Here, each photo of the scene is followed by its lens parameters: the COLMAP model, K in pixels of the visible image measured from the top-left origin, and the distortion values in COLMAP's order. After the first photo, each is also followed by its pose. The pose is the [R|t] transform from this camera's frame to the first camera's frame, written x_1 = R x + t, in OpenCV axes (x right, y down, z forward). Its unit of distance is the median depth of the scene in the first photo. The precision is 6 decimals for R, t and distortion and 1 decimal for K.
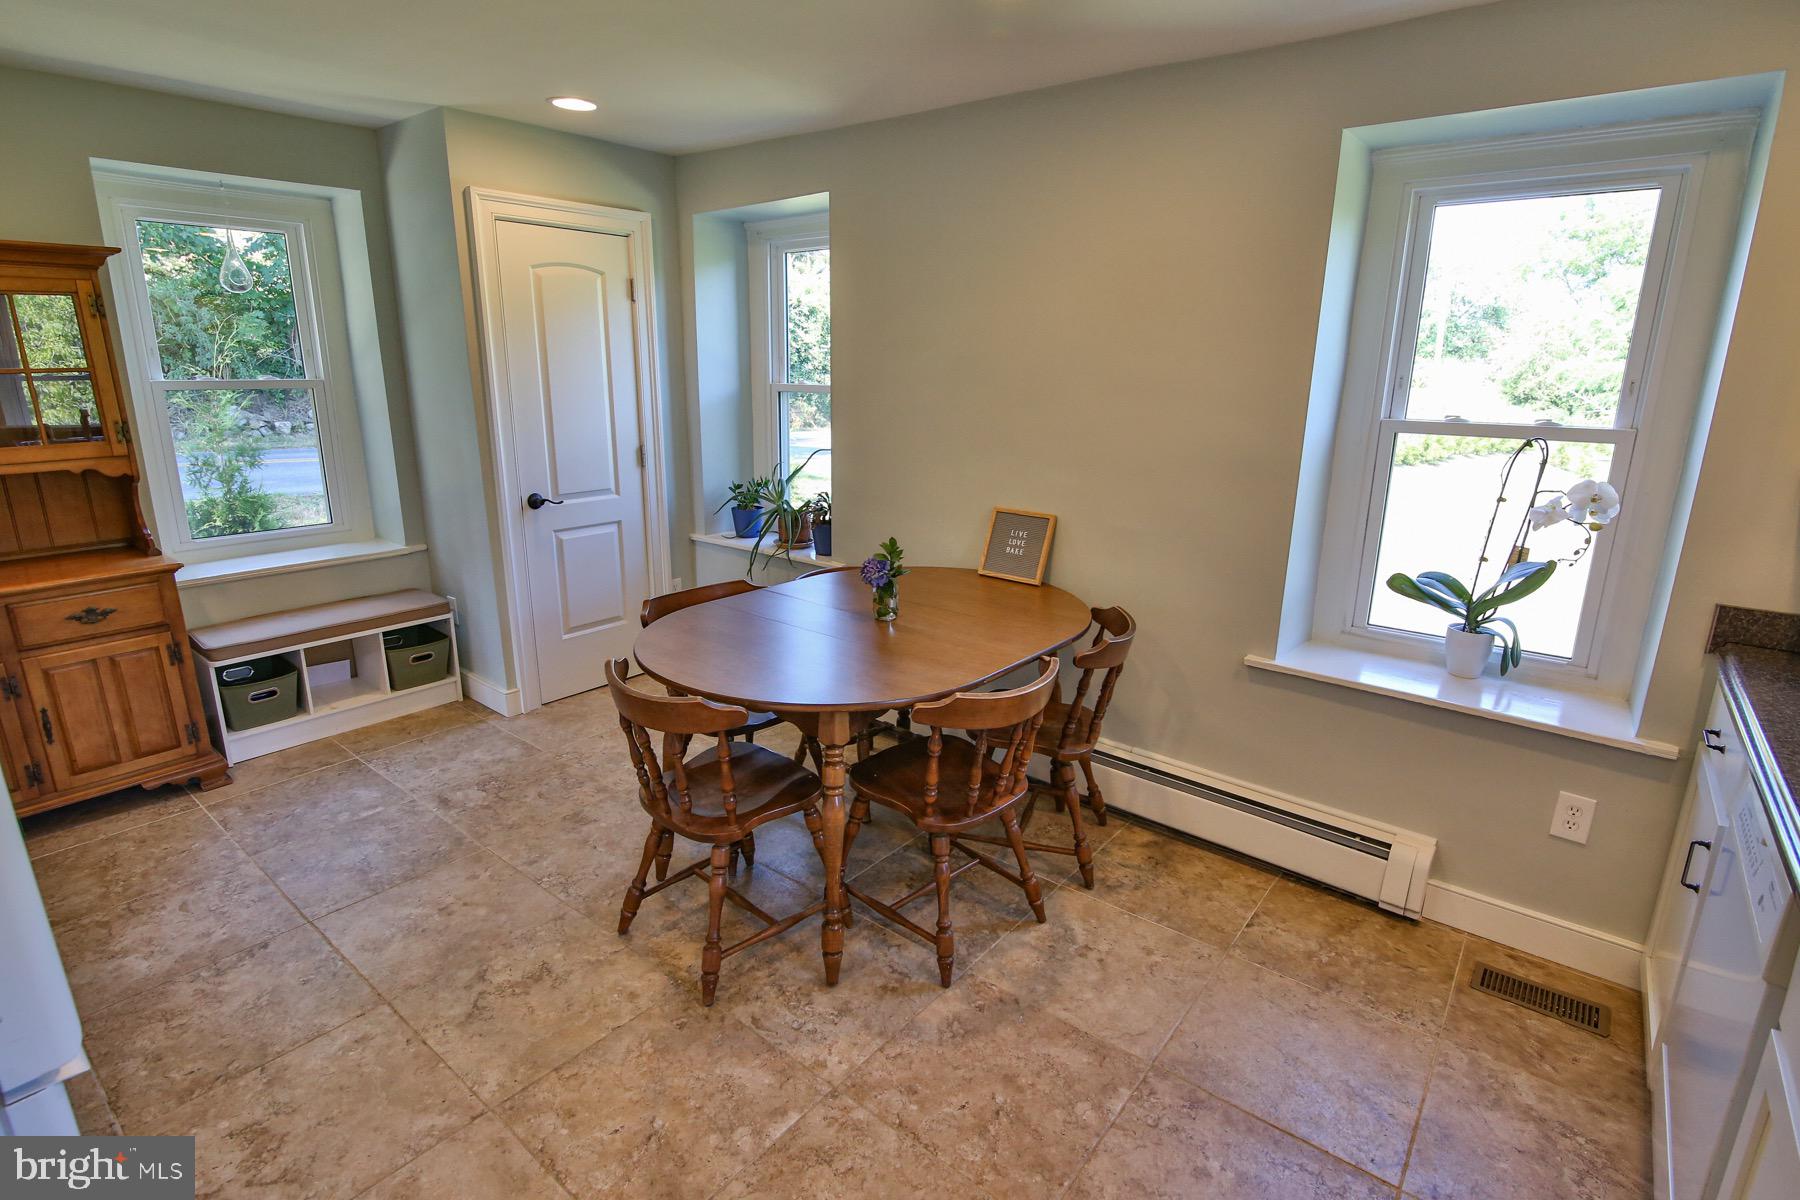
lens RADIAL K [[877.8, 0, 899.2], [0, 877.8, 592.5], [0, 0, 1]] dist [-0.020996, 0.000322]
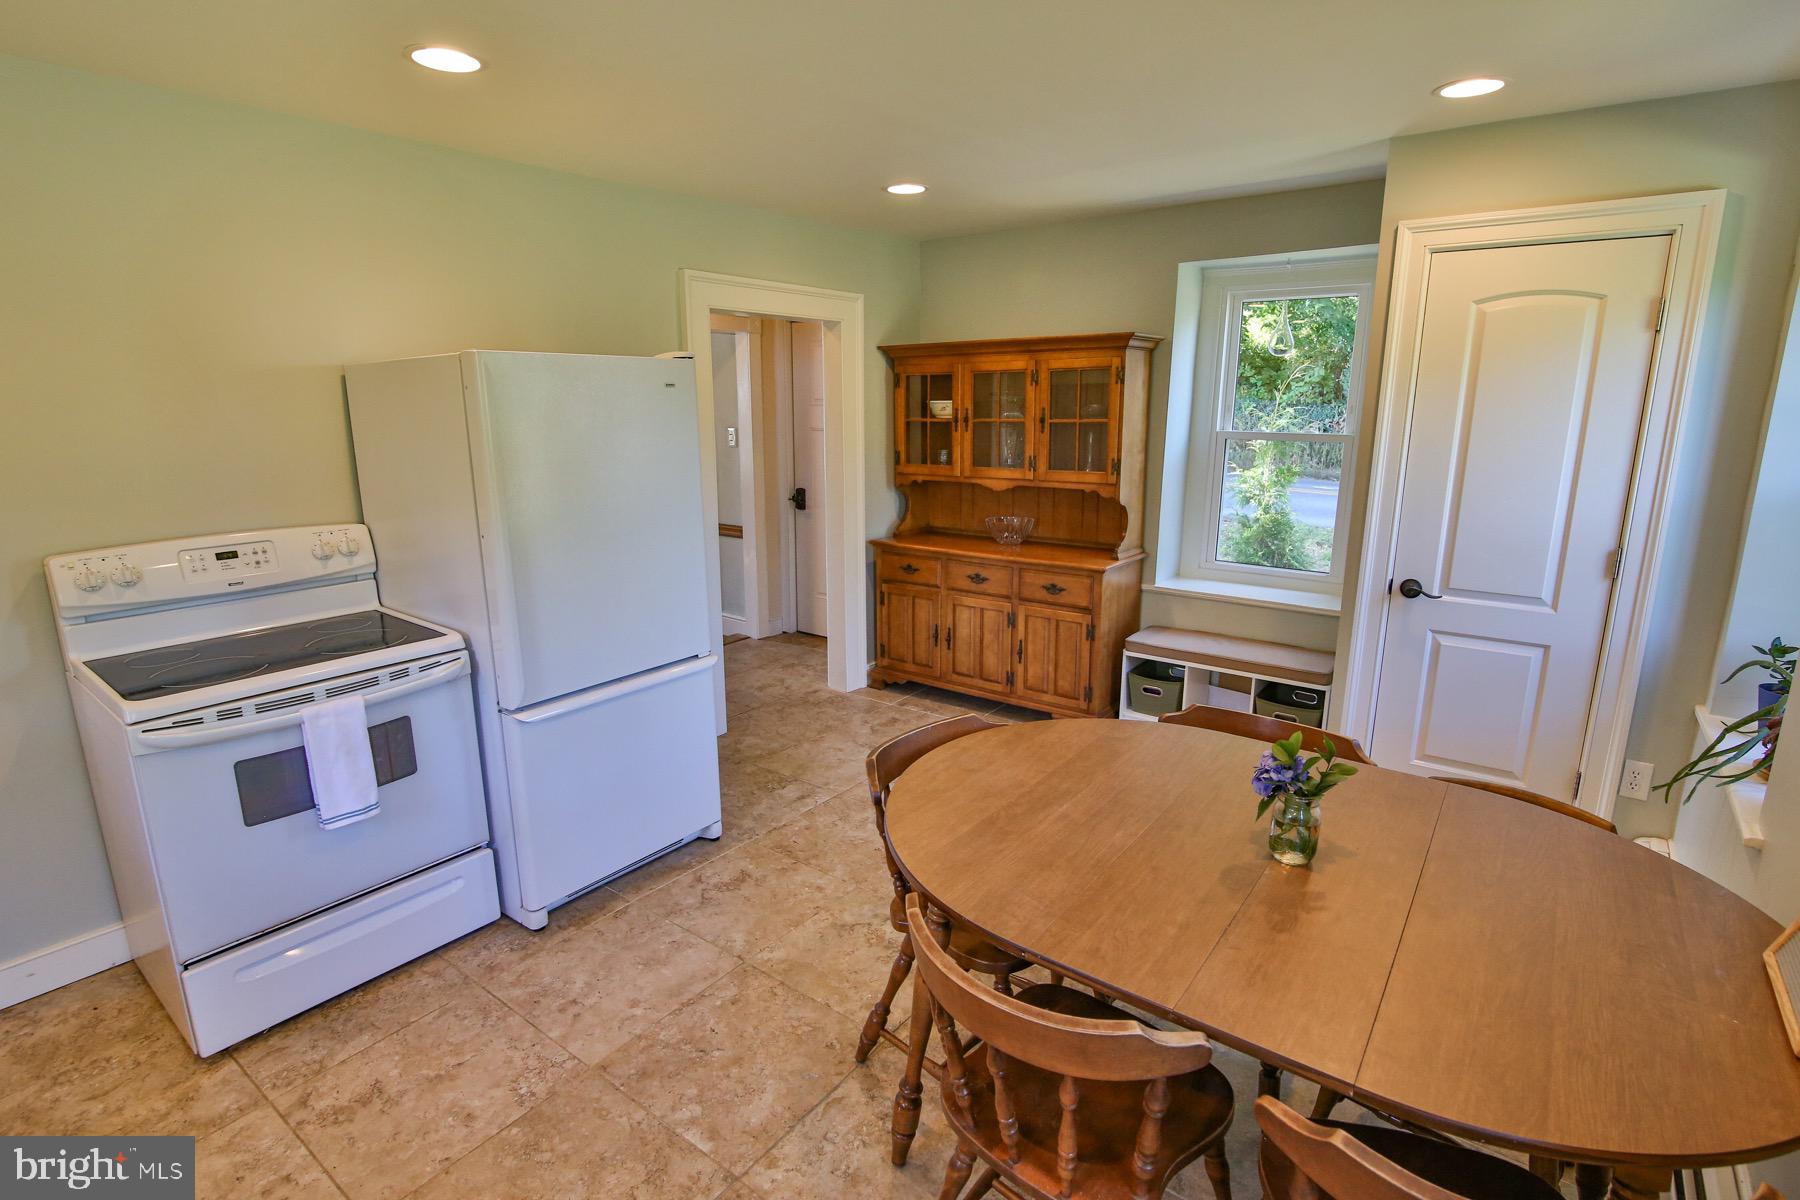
lens RADIAL K [[877.8, 0, 899.2], [0, 877.8, 592.5], [0, 0, 1]] dist [-0.020996, 0.000322]
pose [[0.034220, 0.200310, -0.979135, 0.495979], [-0.255982, 0.948784, 0.185155, -0.174624], [0.966076, 0.244305, 0.083743, 0.634227]]
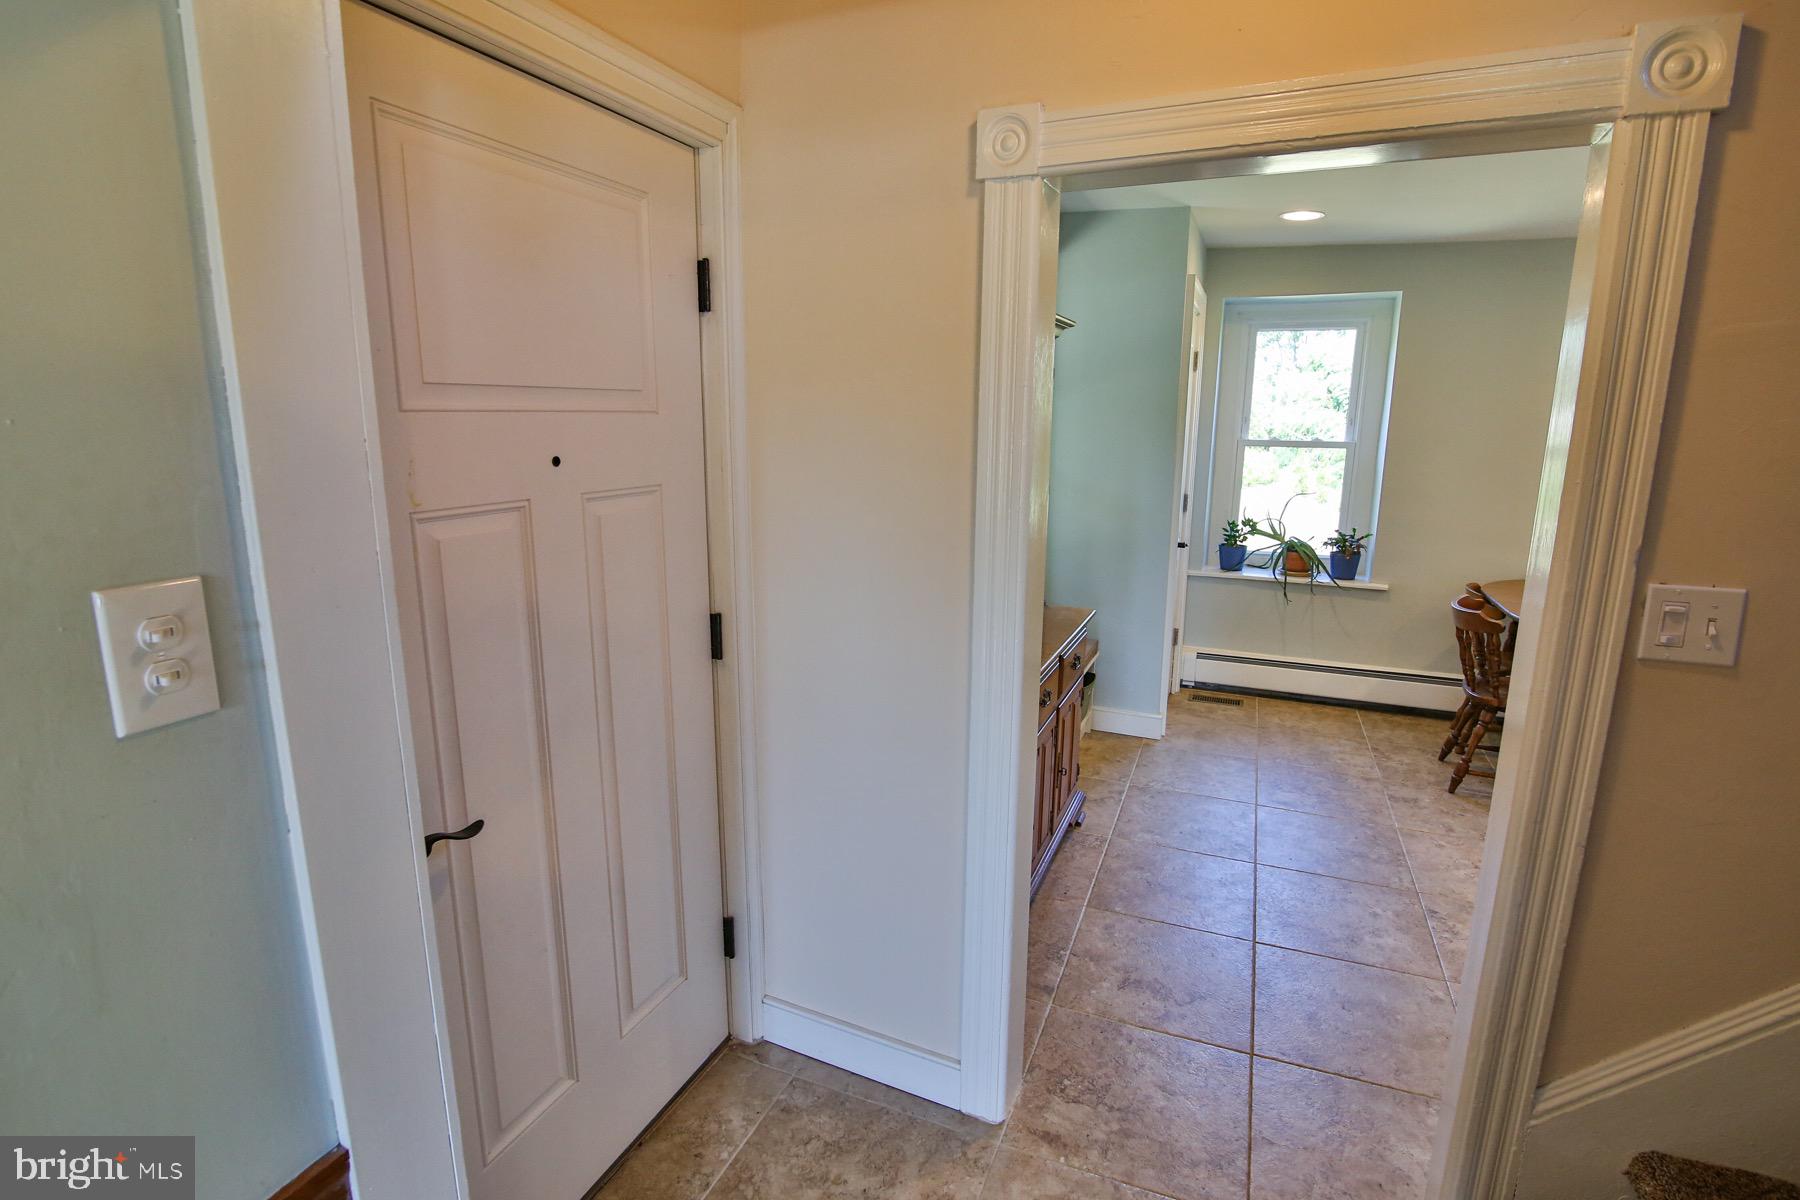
lens RADIAL K [[877.8, 0, 899.2], [0, 877.8, 592.5], [0, 0, 1]] dist [-0.020996, 0.000322]
pose [[0.959424, -0.059082, 0.275708, -1.451811], [0.073227, 0.996460, -0.041286, -0.029813], [-0.272293, 0.059800, 0.960354, 0.016625]]
